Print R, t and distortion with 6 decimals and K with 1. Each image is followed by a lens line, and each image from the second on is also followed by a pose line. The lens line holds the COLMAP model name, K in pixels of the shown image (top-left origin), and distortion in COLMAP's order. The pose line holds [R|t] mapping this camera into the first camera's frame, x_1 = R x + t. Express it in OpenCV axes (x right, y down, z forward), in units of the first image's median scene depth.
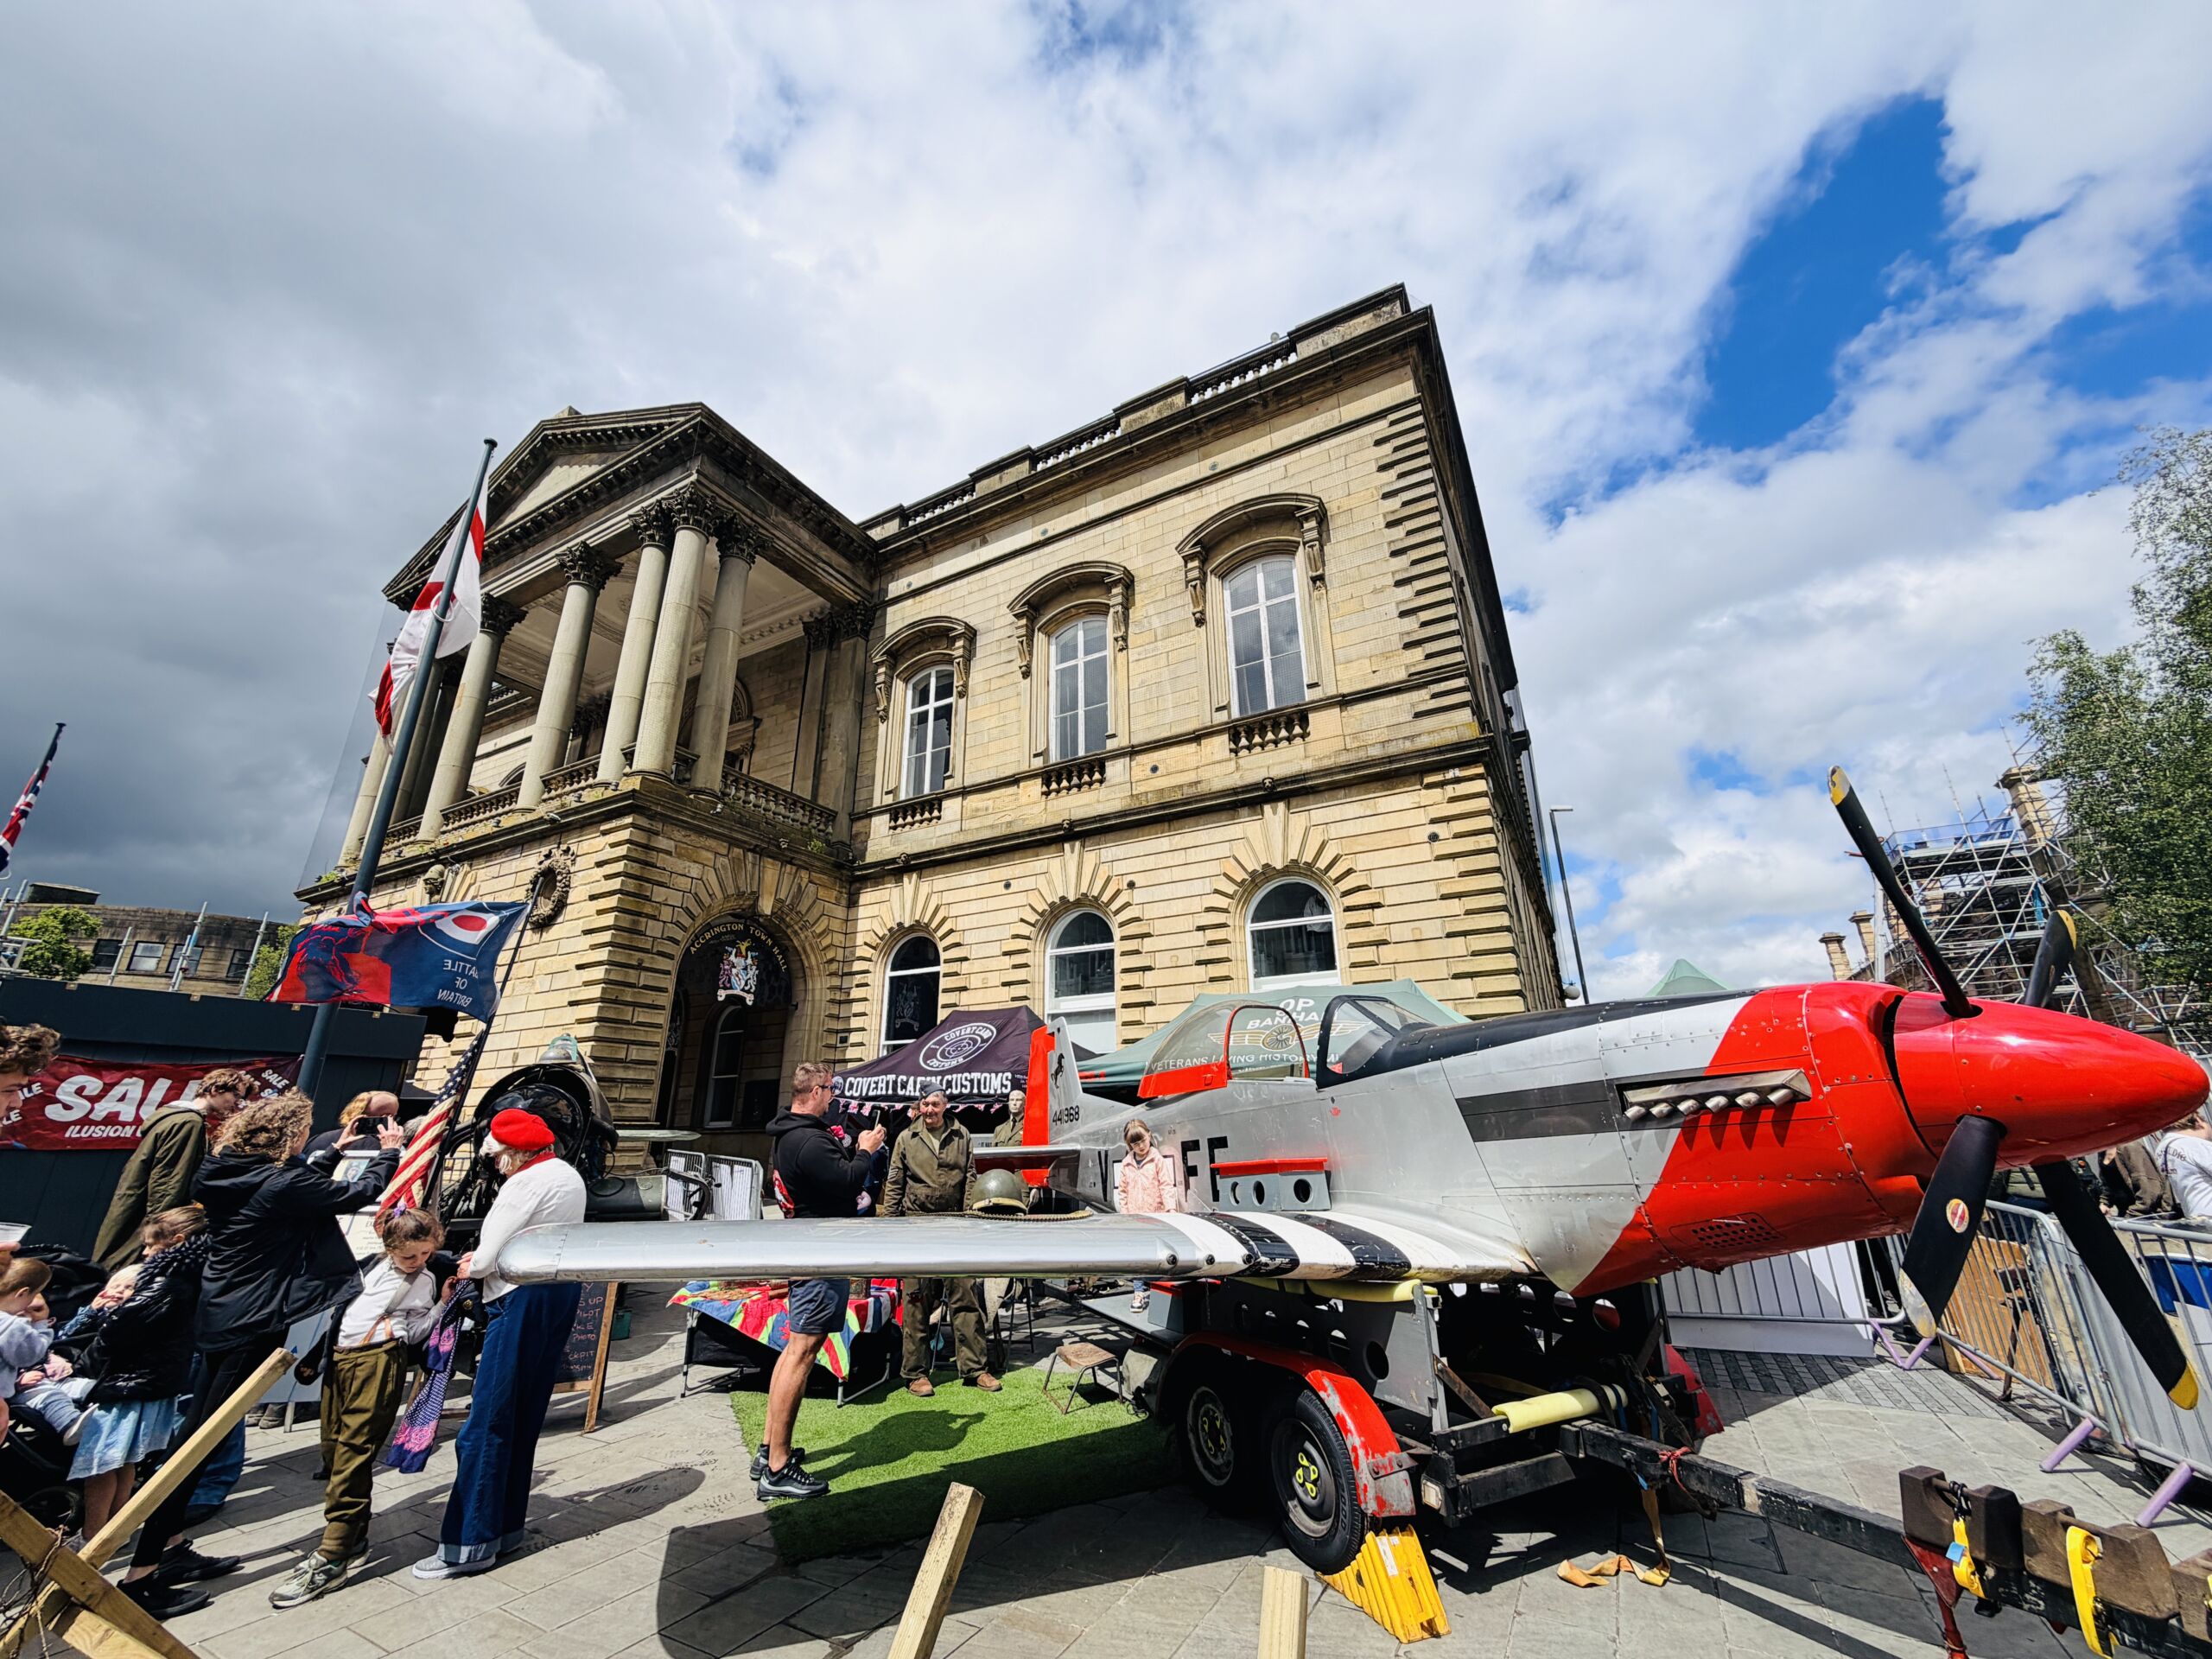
lens RADIAL K [[884.0, 0, 1106.0], [0, 884.0, 829.5], [0, 0, 1]] dist [0.000724, 0.000014]
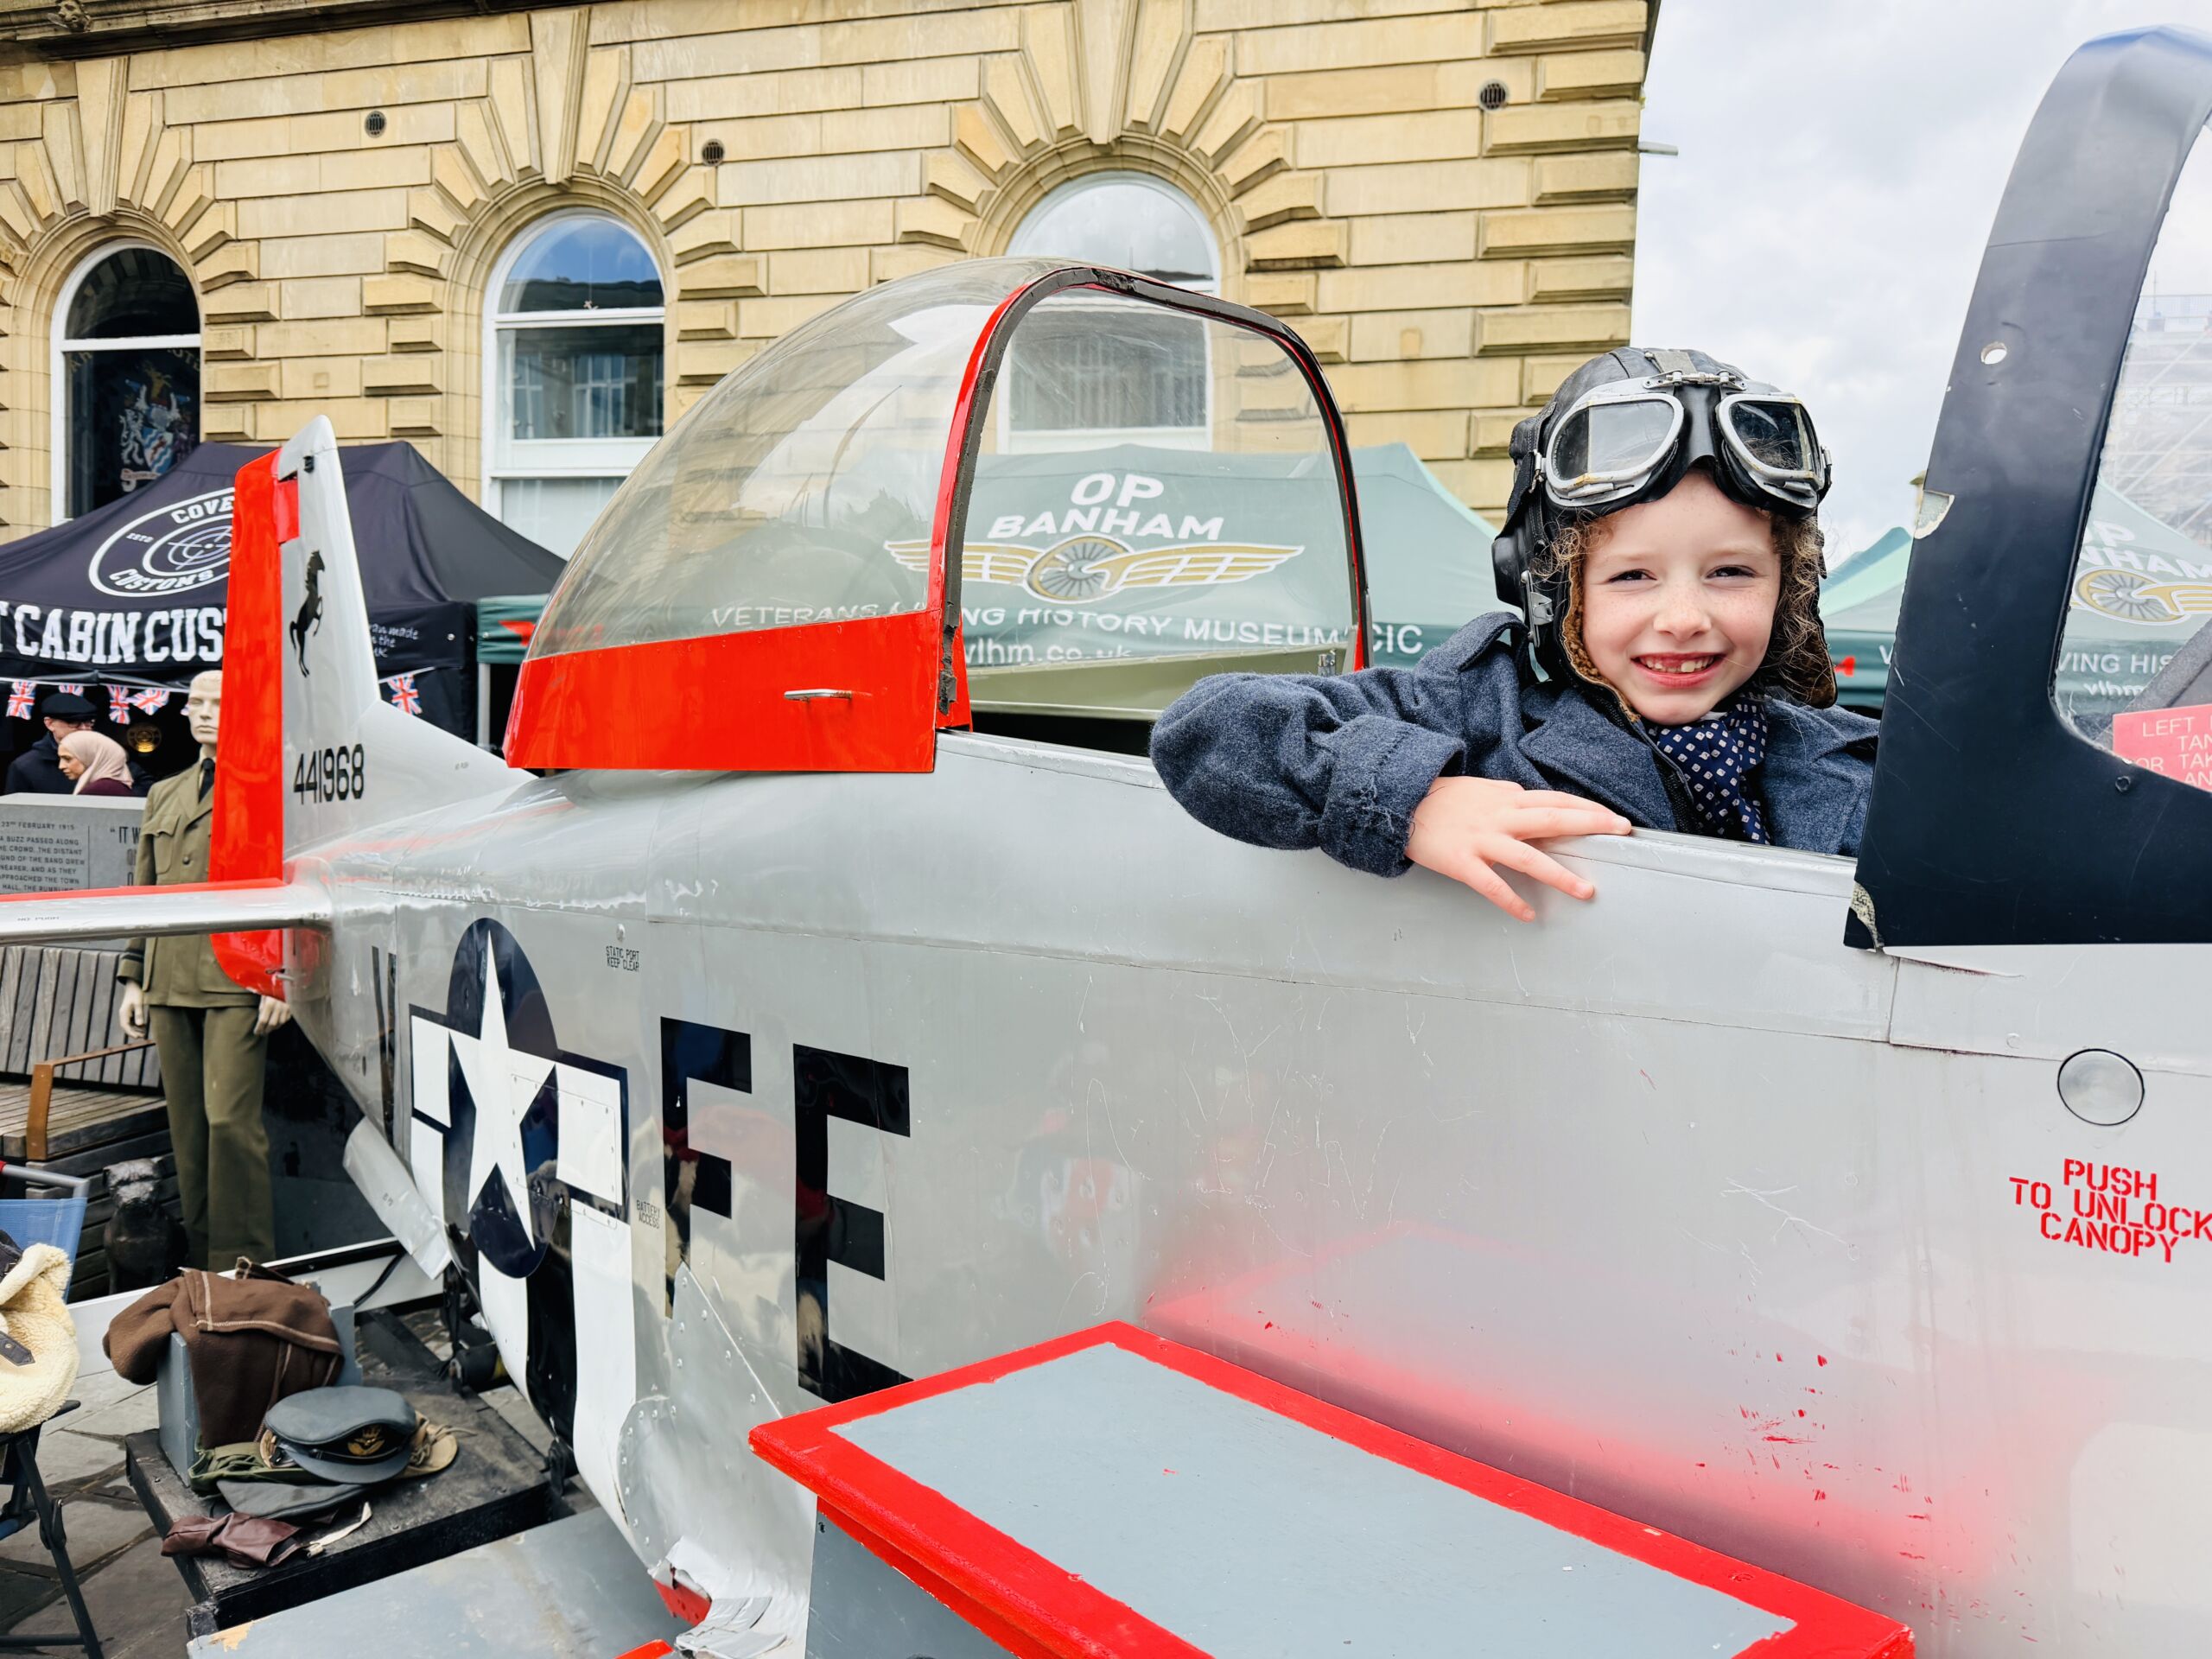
lens RADIAL K [[1571.8, 0, 1106.0], [0, 1571.8, 829.5], [0, 0, 1]] dist [0.017792, -0.000147]
pose [[0.969101, 0.023738, 0.245519, 0.032983], [-0.115140, 0.923798, 0.365158, 0.065400], [-0.218142, -0.382144, 0.897987, 0.246799]]
